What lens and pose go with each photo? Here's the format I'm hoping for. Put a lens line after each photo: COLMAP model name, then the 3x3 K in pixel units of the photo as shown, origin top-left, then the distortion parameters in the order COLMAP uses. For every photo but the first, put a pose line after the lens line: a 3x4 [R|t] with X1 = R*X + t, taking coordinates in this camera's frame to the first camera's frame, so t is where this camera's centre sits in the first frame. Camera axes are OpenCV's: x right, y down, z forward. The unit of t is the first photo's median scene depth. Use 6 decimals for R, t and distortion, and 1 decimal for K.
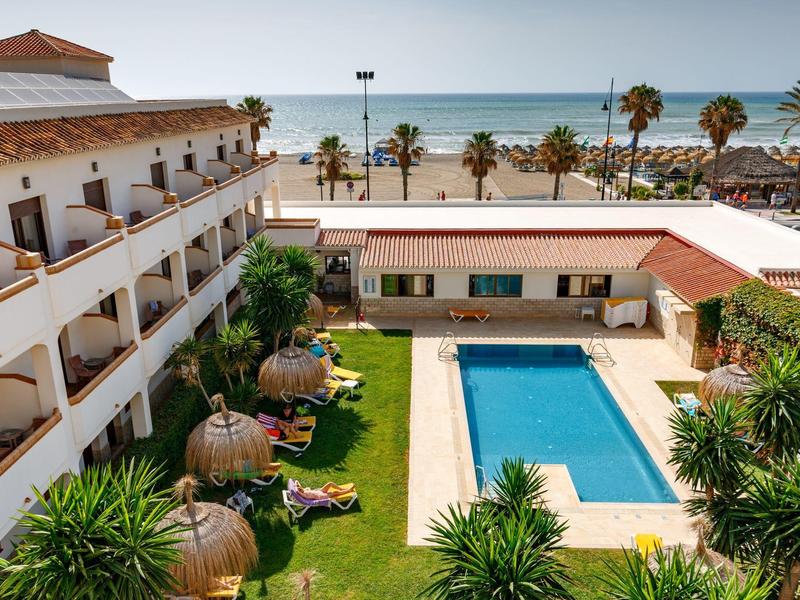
lens RADIAL K [[683.5, 0, 400.0], [0, 683.5, 300.0], [0, 0, 1]] dist [0.007277, 0.004815]
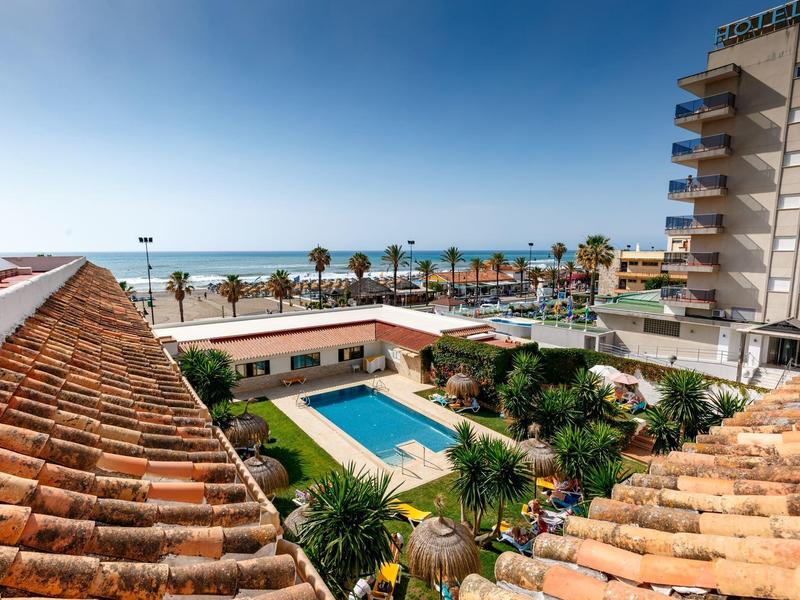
lens RADIAL K [[419.1, 0, 400.0], [0, 419.1, 300.0], [0, 0, 1]] dist [-0.000452, -0.000085]
pose [[0.800505, -0.069365, 0.595299, -0.278024], [0.174138, 0.977347, -0.120284, -0.002881], [-0.573470, 0.199952, 0.794450, 0.012852]]
